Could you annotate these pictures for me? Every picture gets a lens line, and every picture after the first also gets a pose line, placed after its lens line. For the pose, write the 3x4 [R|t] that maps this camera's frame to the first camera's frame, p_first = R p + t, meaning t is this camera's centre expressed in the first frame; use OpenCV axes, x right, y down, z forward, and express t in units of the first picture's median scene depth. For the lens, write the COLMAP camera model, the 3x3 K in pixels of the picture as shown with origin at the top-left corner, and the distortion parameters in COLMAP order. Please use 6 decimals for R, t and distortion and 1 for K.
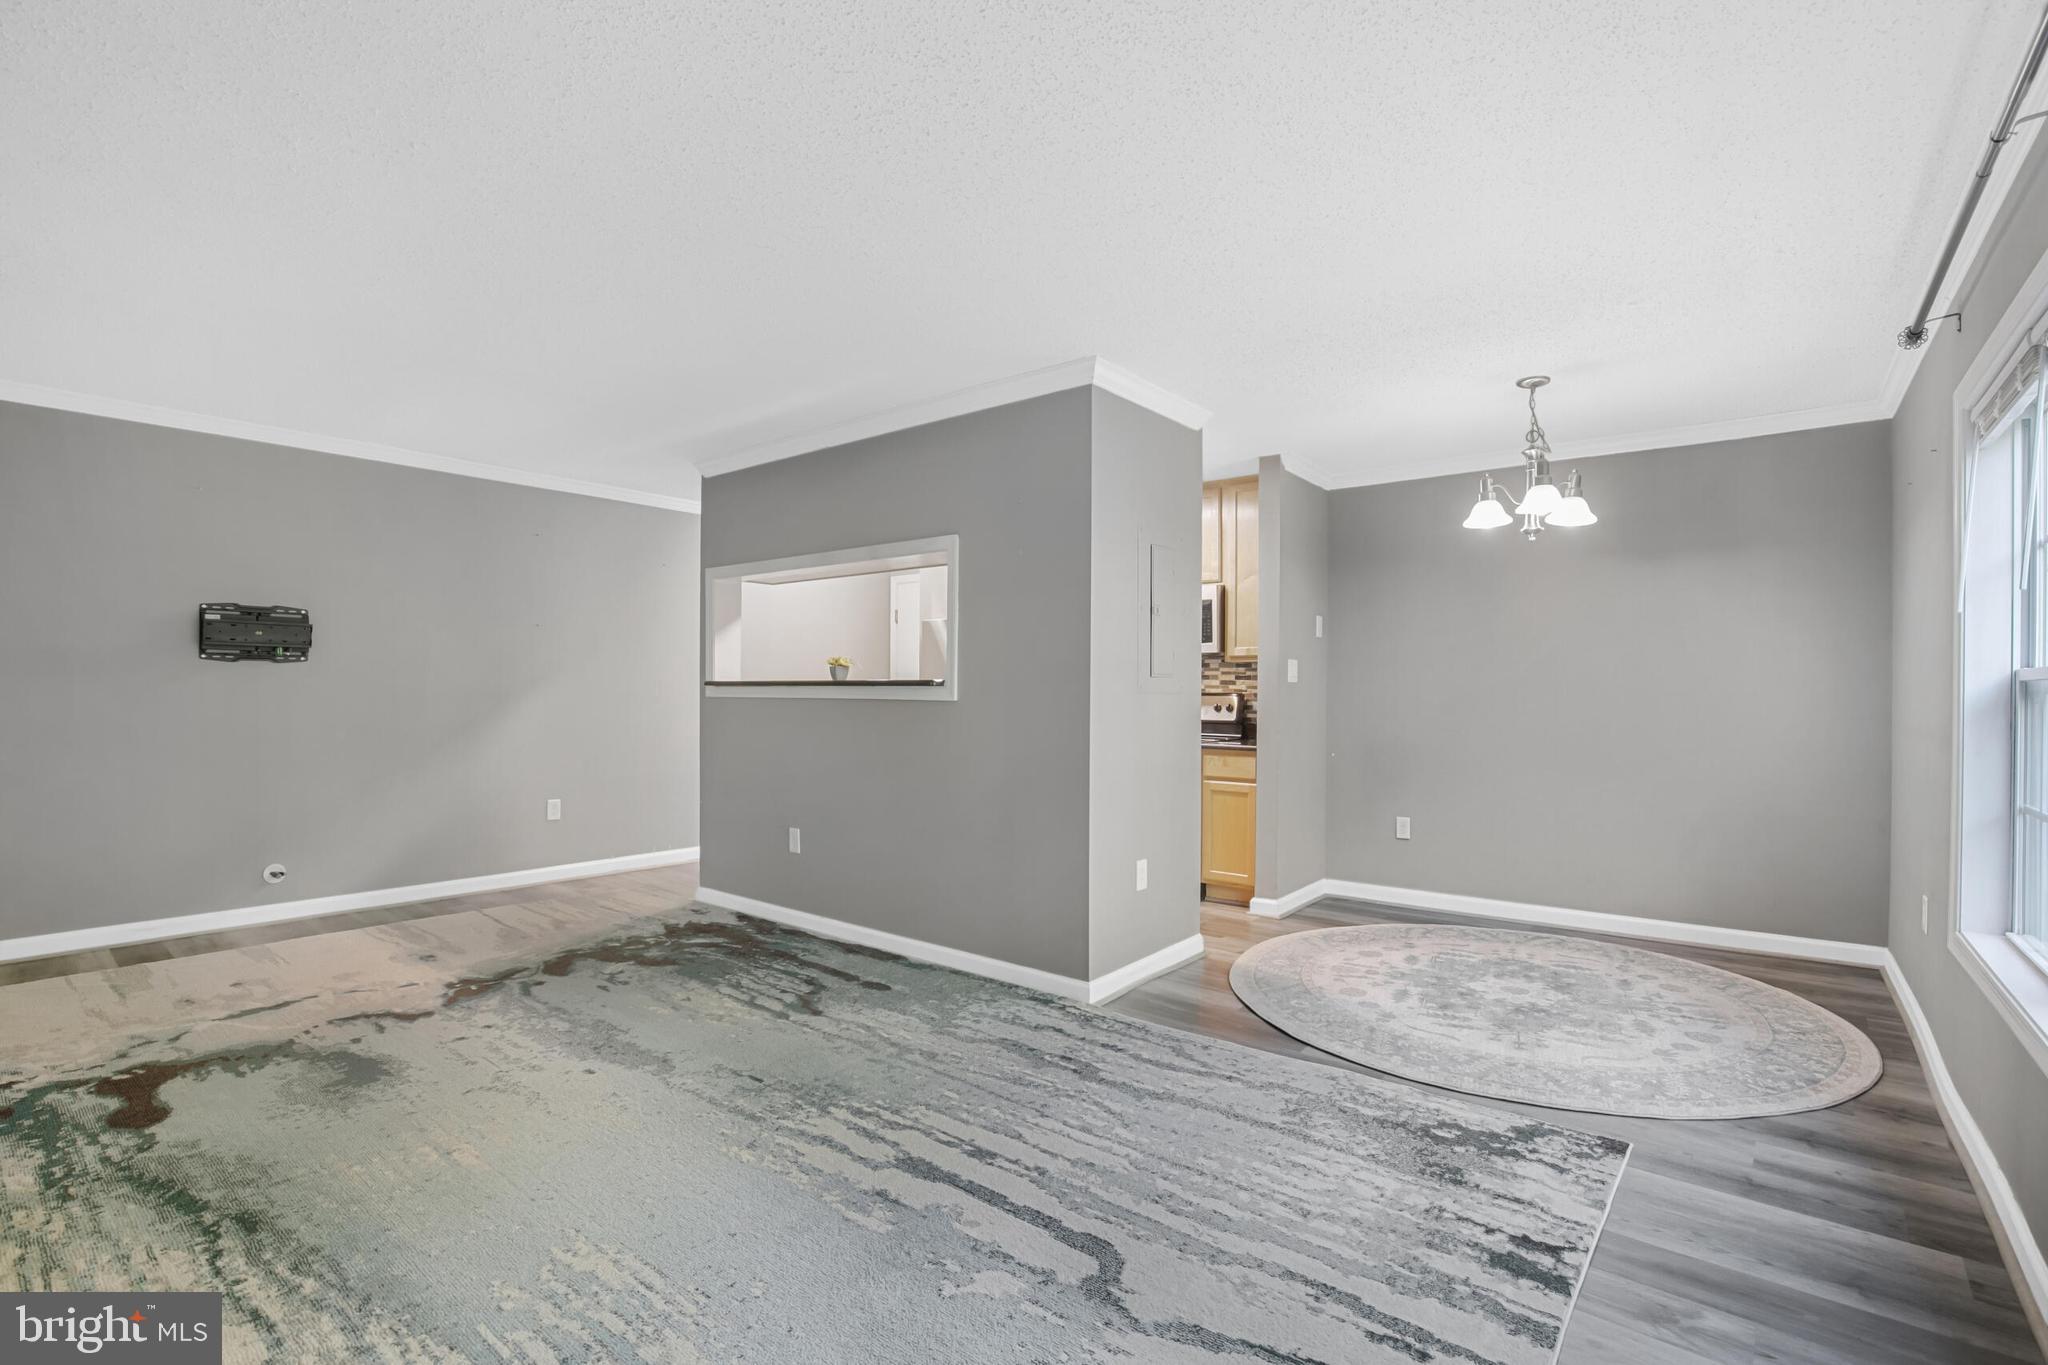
lens RADIAL K [[937.2, 0, 1017.6], [0, 937.2, 690.2], [0, 0, 1]] dist [-0.035419, 0.006608]
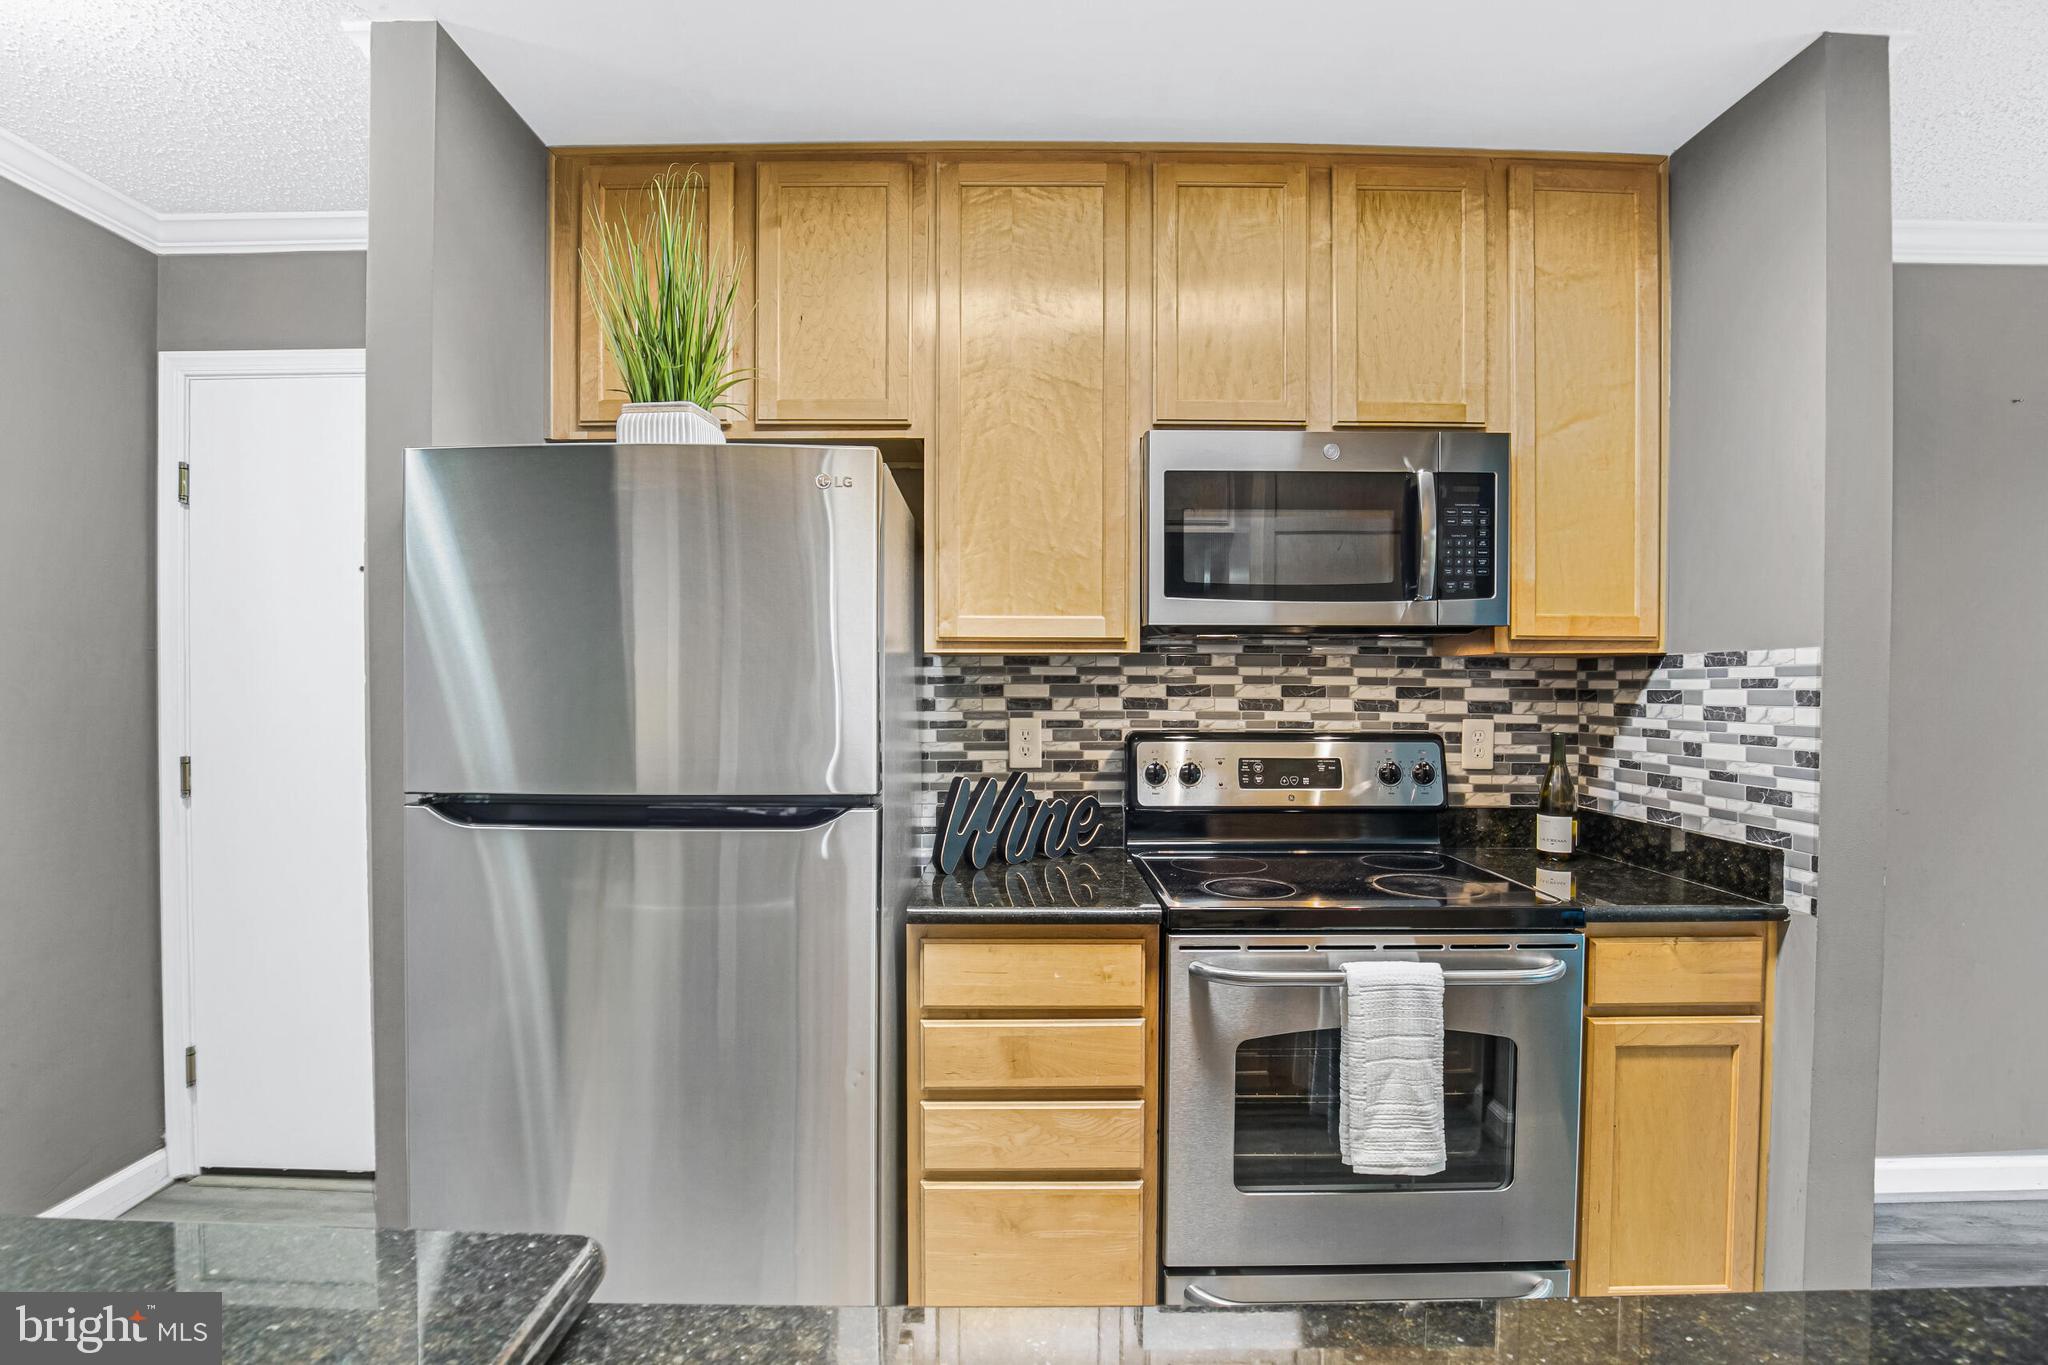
lens RADIAL K [[937.2, 0, 1019.1], [0, 937.2, 699.6], [0, 0, 1]] dist [-0.035419, 0.006608]
pose [[0.771260, -0.011227, 0.636421, -0.222247], [0.000602, 0.999857, 0.016909, -0.027506], [-0.636520, -0.012658, 0.771156, 1.258293]]
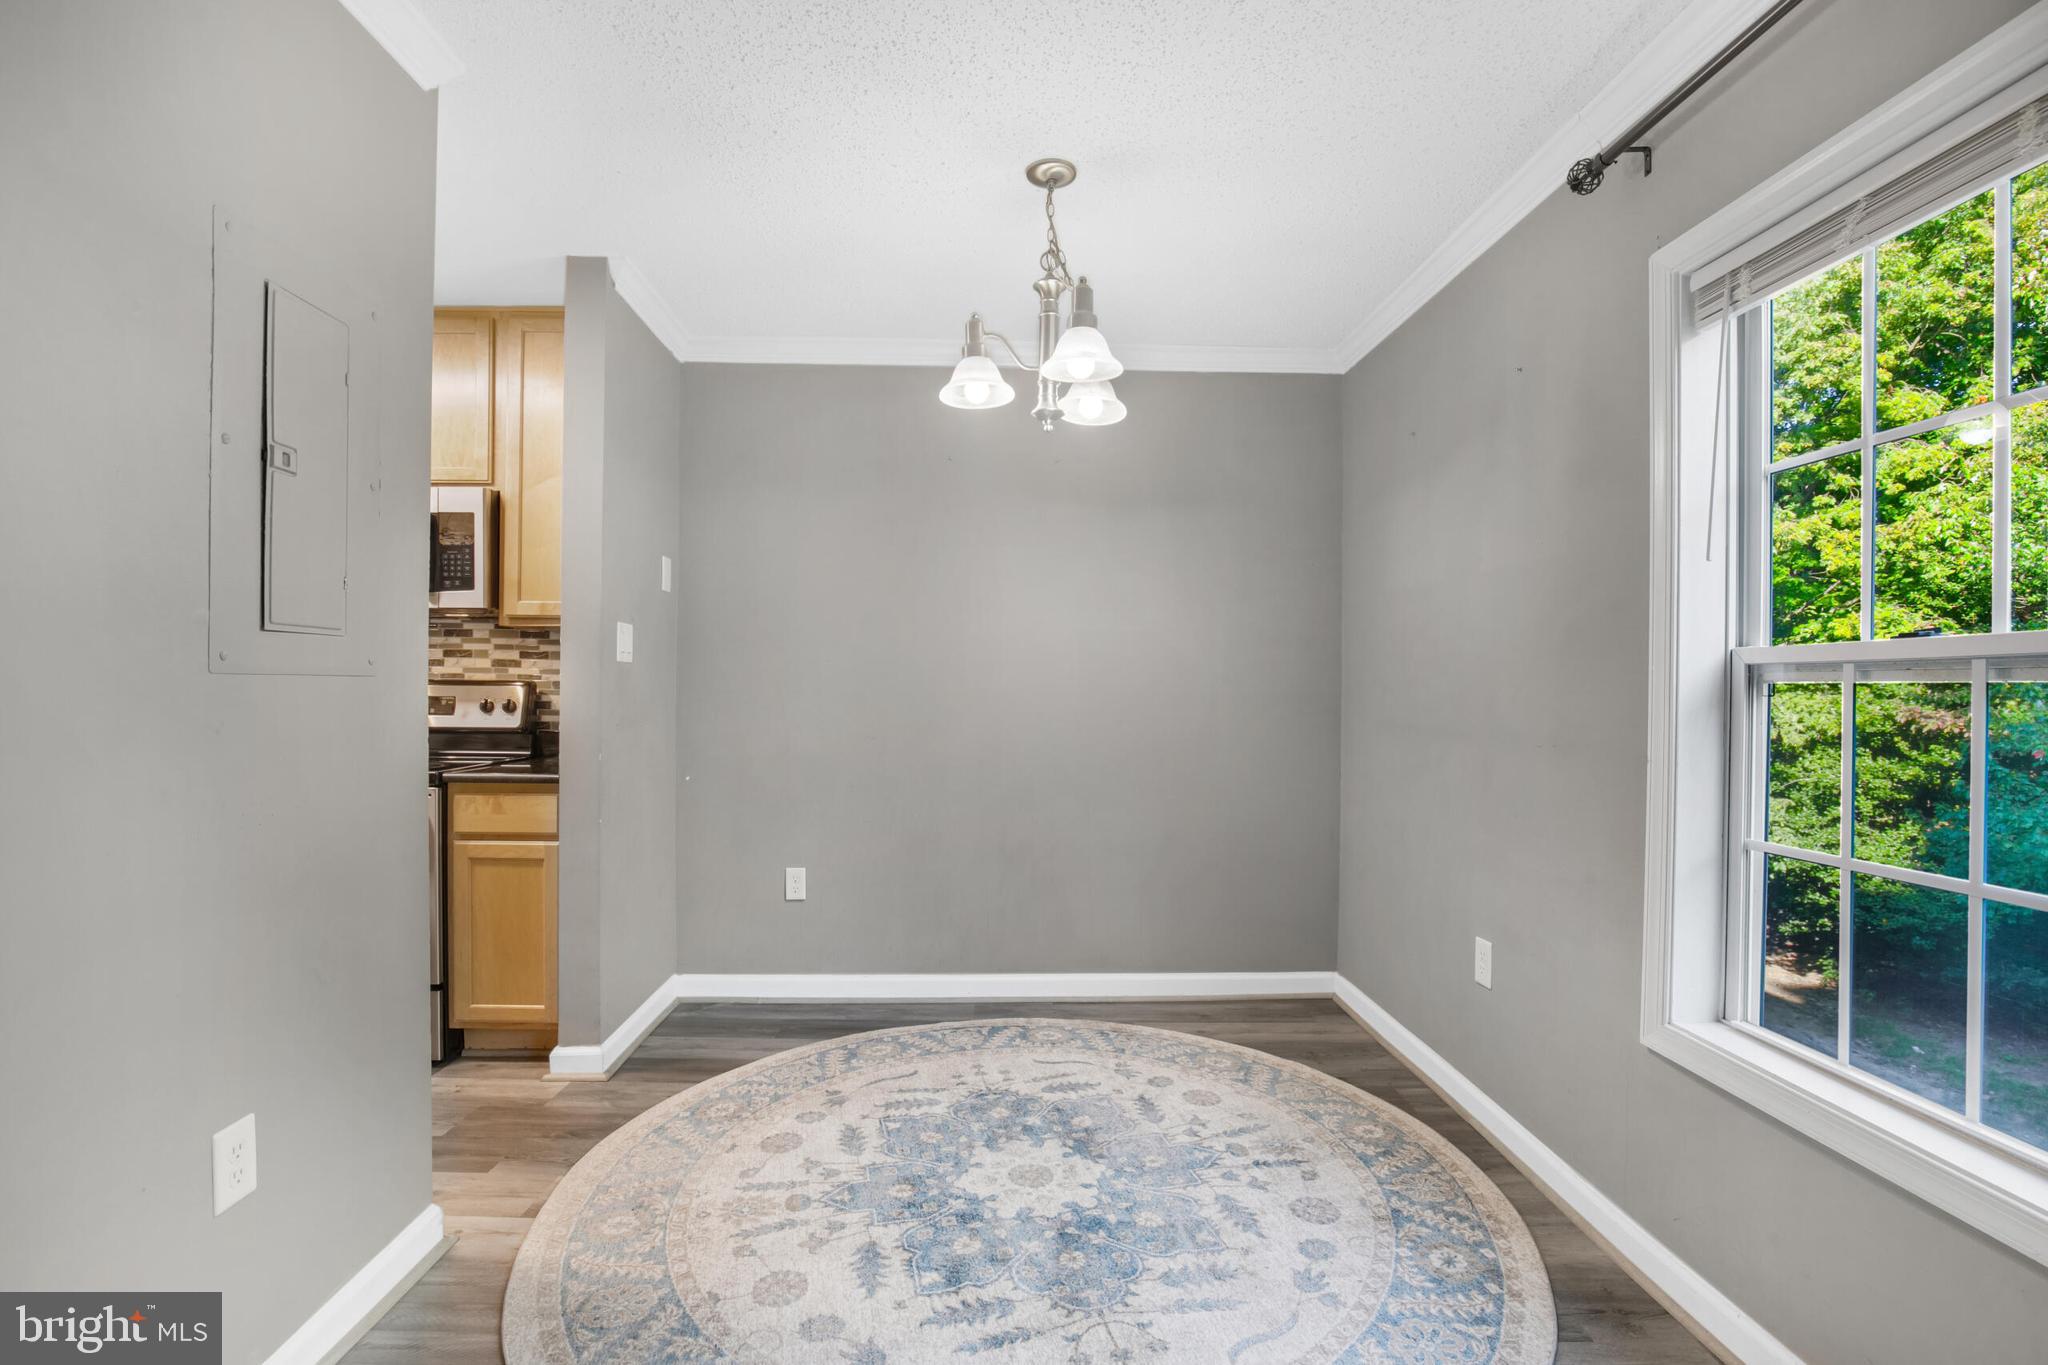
lens RADIAL K [[941.5, 0, 1019.7], [0, 941.5, 695.7], [0, 0, 1]] dist [-0.030467, -0.000962]
pose [[0.757755, -0.003427, 0.652530, 0.136034], [-0.005353, 0.999920, 0.011467, 0.006375], [-0.652517, -0.012182, 0.757676, 0.541072]]
